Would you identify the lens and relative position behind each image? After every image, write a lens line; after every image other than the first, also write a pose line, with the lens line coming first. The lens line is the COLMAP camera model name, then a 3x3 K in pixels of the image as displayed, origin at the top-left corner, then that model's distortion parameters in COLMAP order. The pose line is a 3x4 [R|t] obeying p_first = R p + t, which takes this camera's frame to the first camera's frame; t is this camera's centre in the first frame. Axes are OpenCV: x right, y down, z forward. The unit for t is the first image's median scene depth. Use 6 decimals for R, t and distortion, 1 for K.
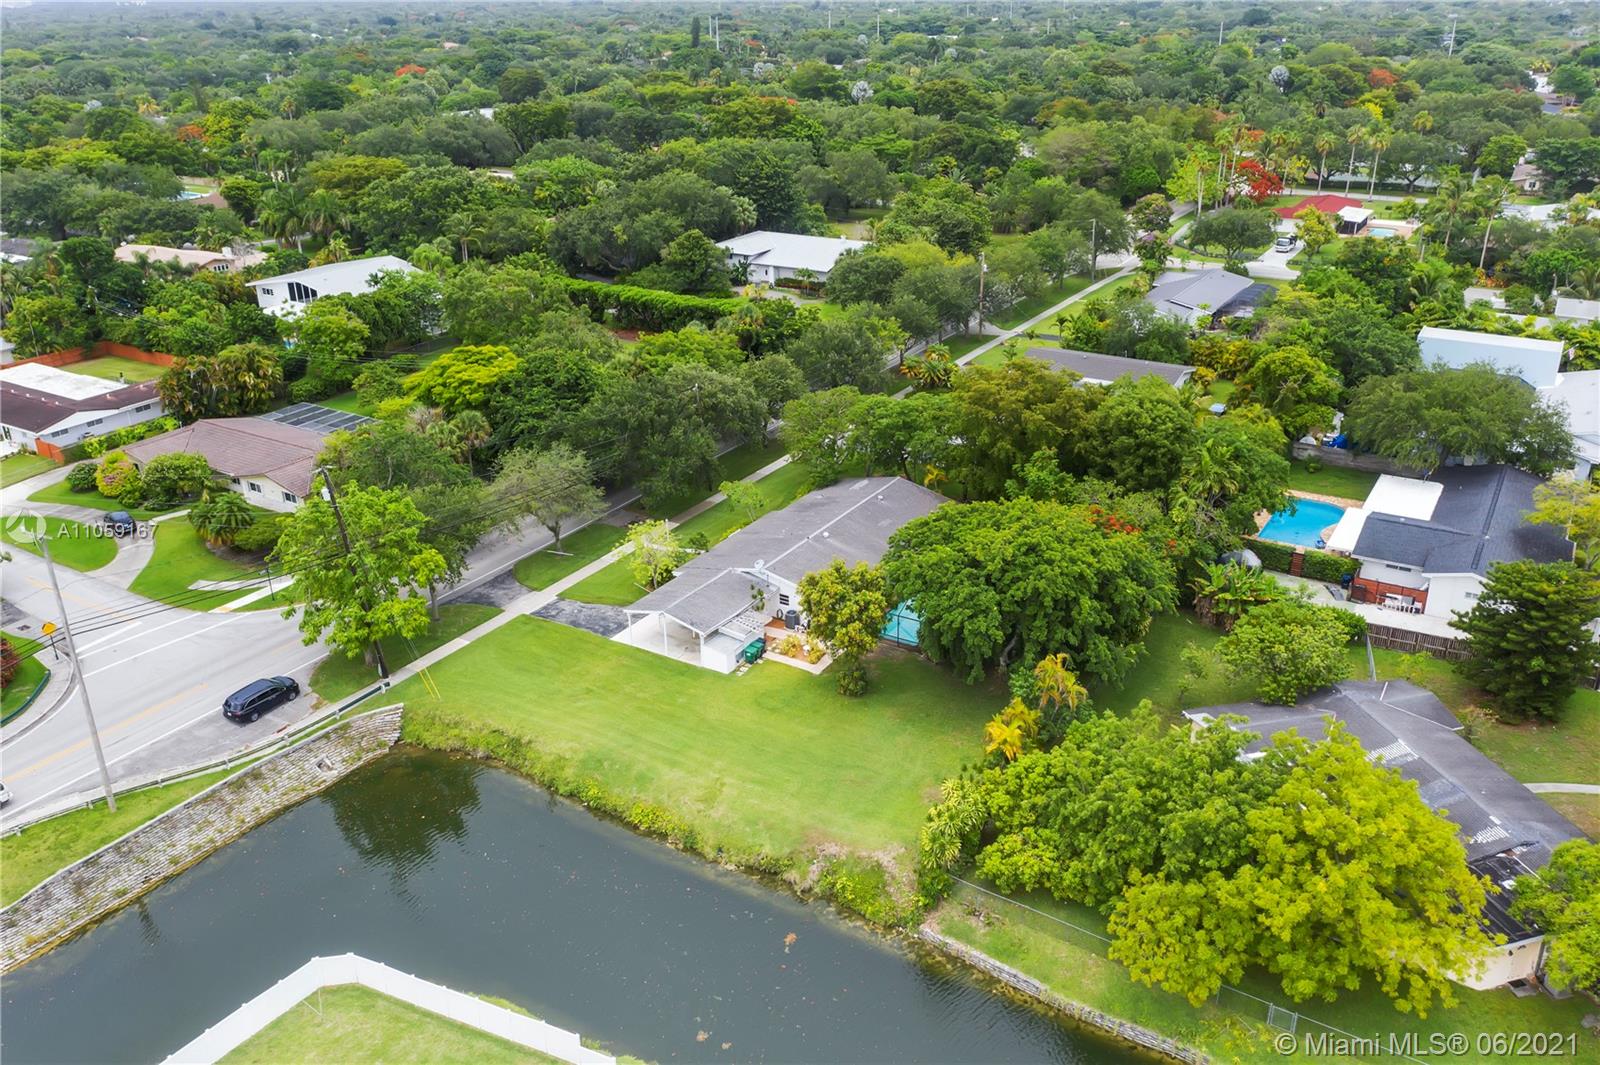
lens RADIAL K [[1282.6, 0, 813.9], [0, 1282.6, 518.4], [0, 0, 1]] dist [-0.034644, 0.017955]
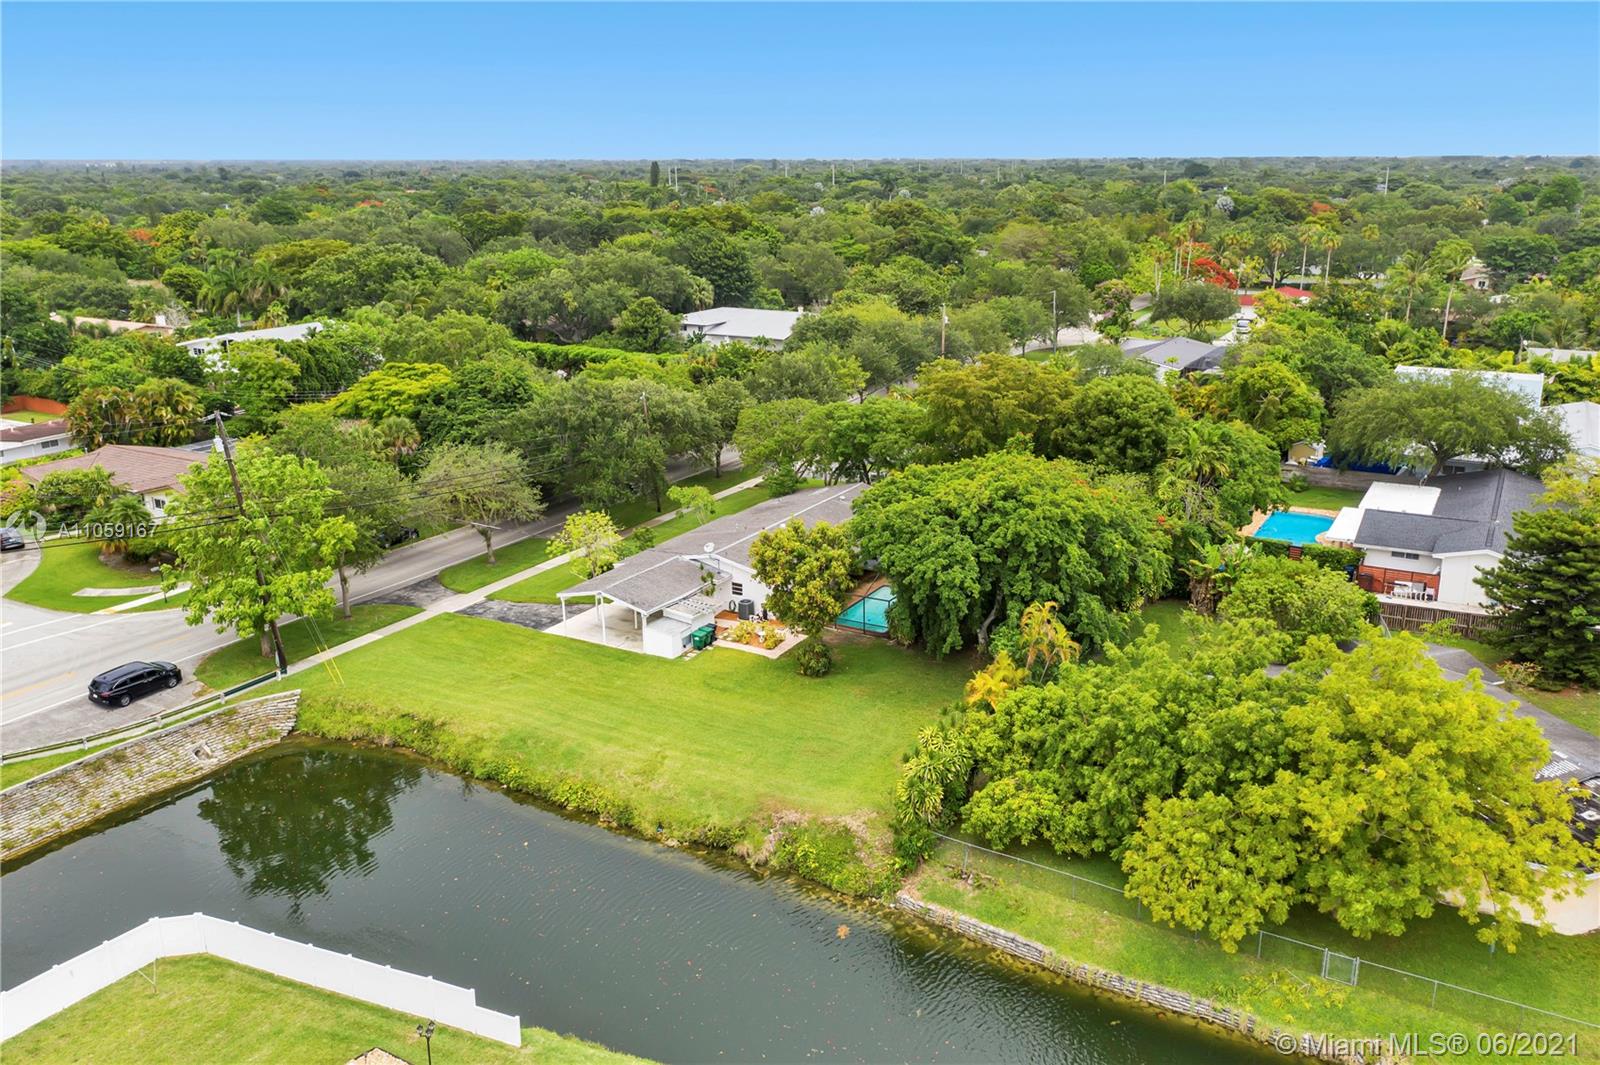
lens RADIAL K [[1282.6, 0, 812.0], [0, 1282.6, 520.3], [0, 0, 1]] dist [-0.034644, 0.017955]
pose [[0.999536, -0.008546, 0.029239, 0.003780], [0.012027, 0.992574, -0.121048, 0.133296], [-0.027988, 0.121343, 0.992216, 0.105249]]
